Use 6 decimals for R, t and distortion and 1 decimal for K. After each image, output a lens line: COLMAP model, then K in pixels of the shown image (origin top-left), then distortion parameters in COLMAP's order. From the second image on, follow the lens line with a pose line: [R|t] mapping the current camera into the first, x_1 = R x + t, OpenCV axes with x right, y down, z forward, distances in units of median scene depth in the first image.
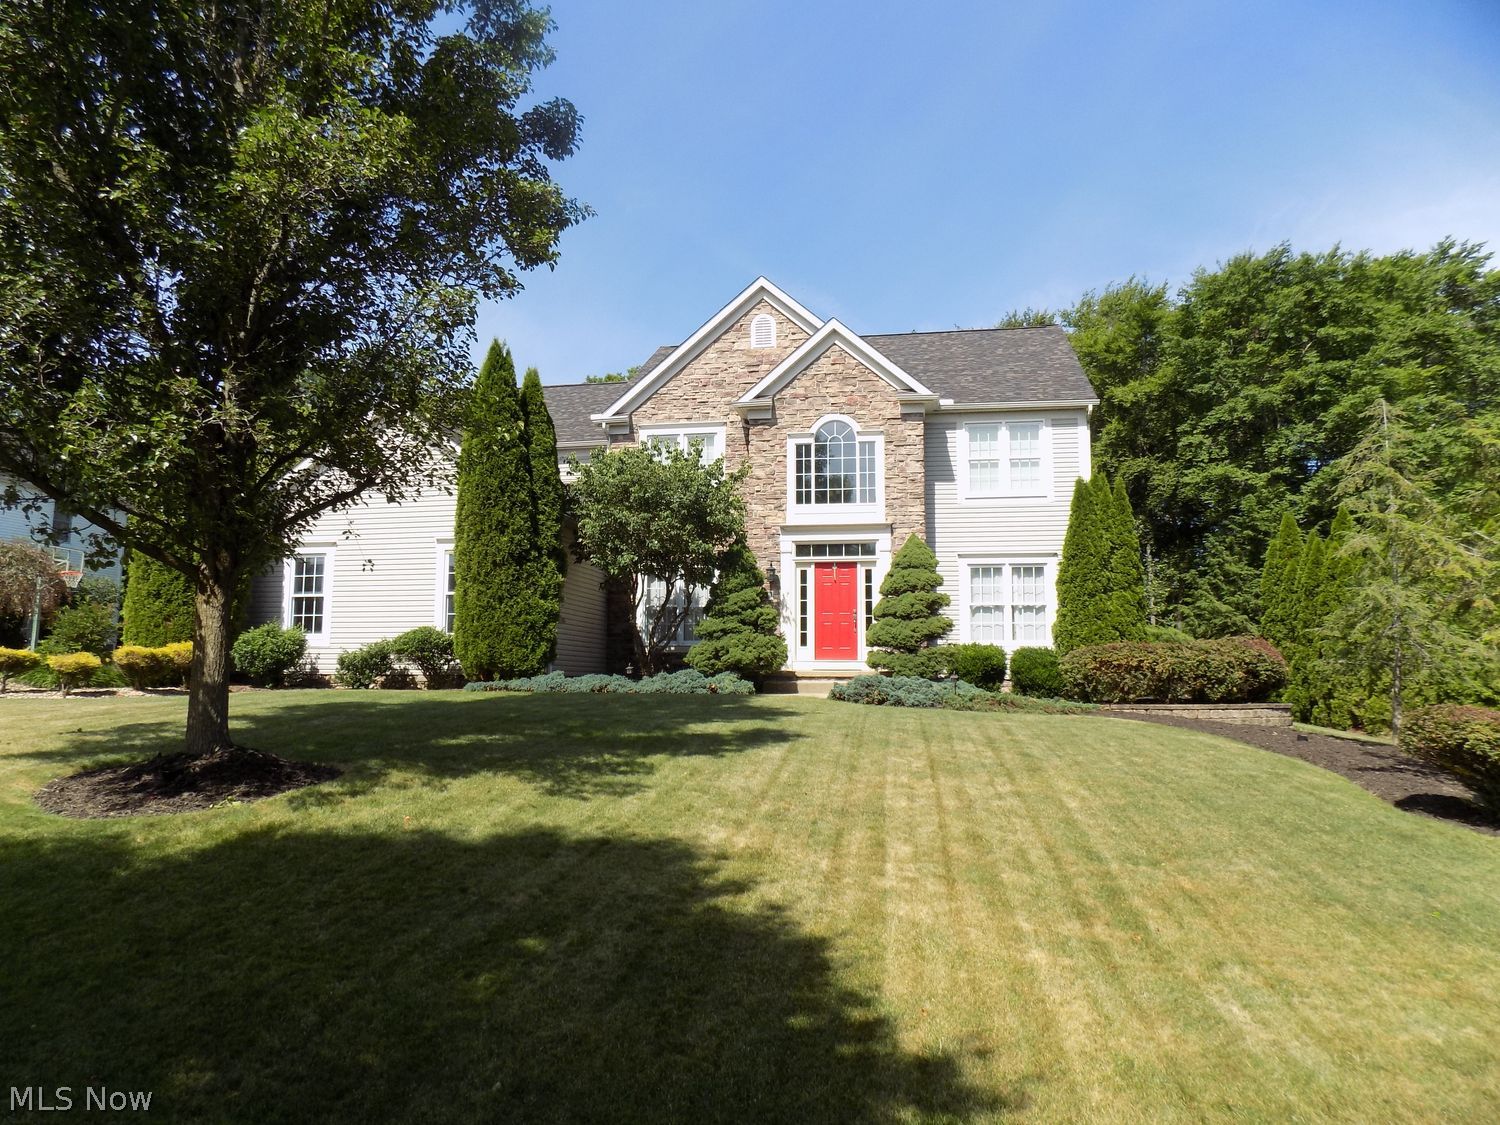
lens RADIAL K [[1000.5, 0, 750.0], [0, 1000.5, 562.5], [0, 0, 1]] dist [-0.006627, 0.000363]
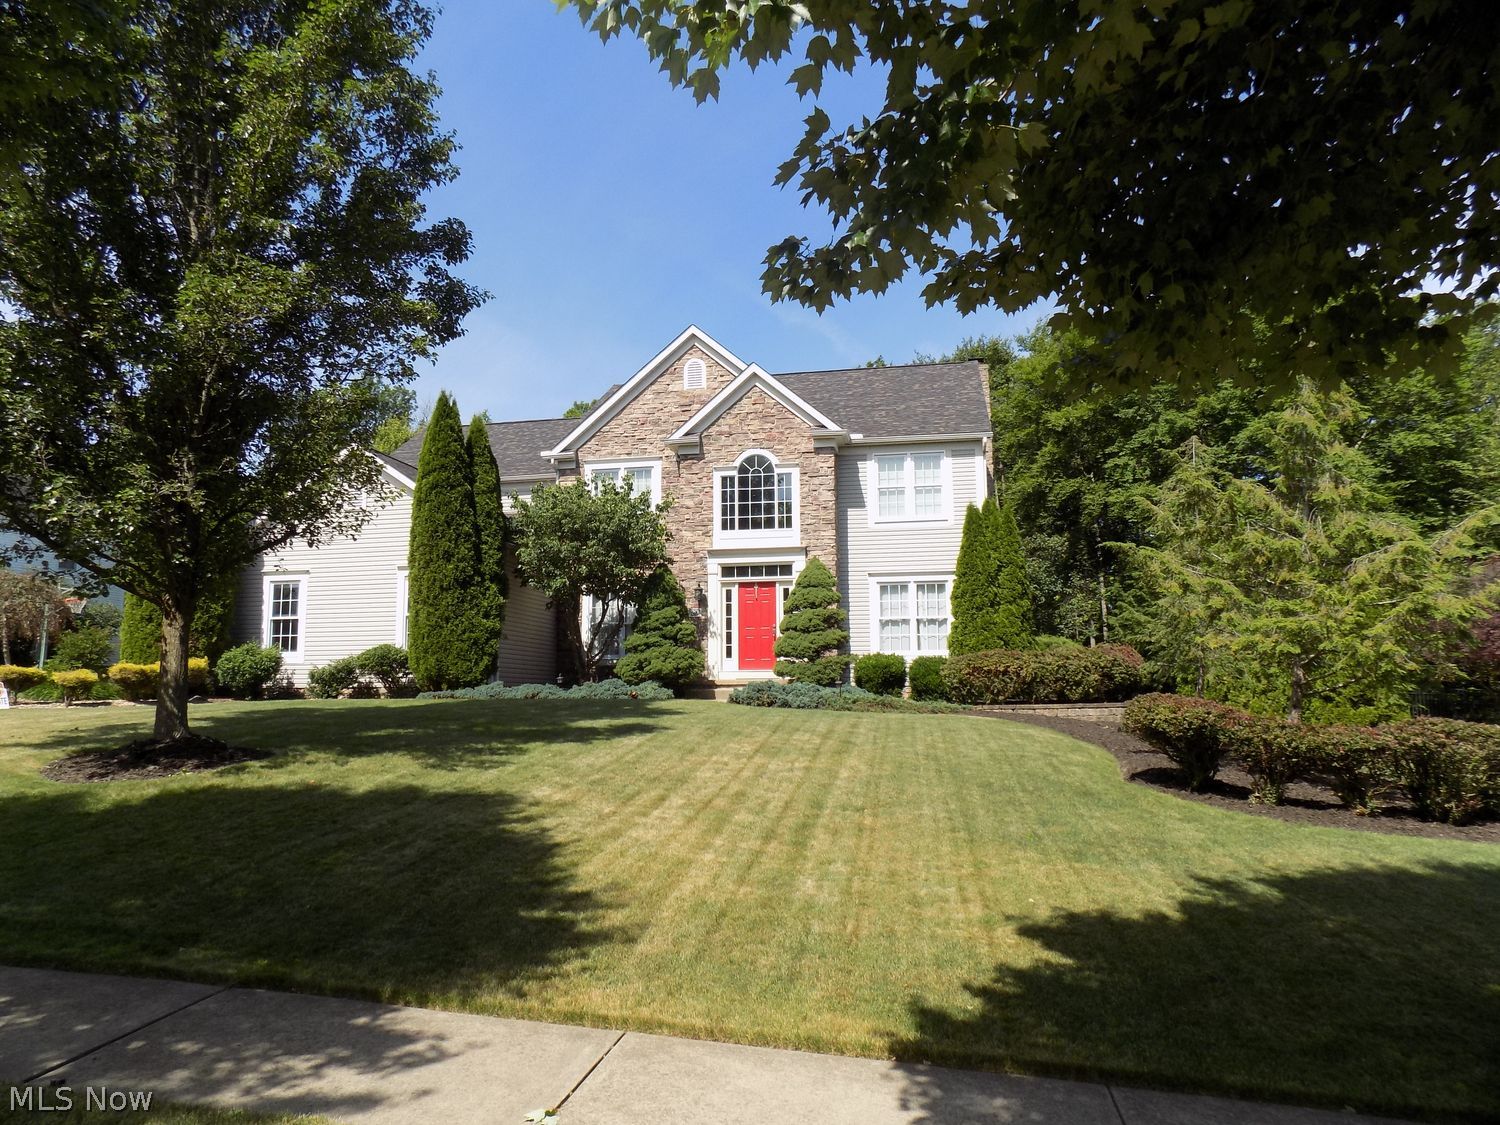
lens RADIAL K [[1009.7, 0, 749.6], [0, 1009.7, 575.4], [0, 0, 1]] dist [0.000904, 0.000756]
pose [[0.999821, -0.013217, -0.013553, 0.101570], [0.013173, 0.999908, -0.003351, -0.004560], [0.013596, 0.003172, 0.999903, -0.135937]]
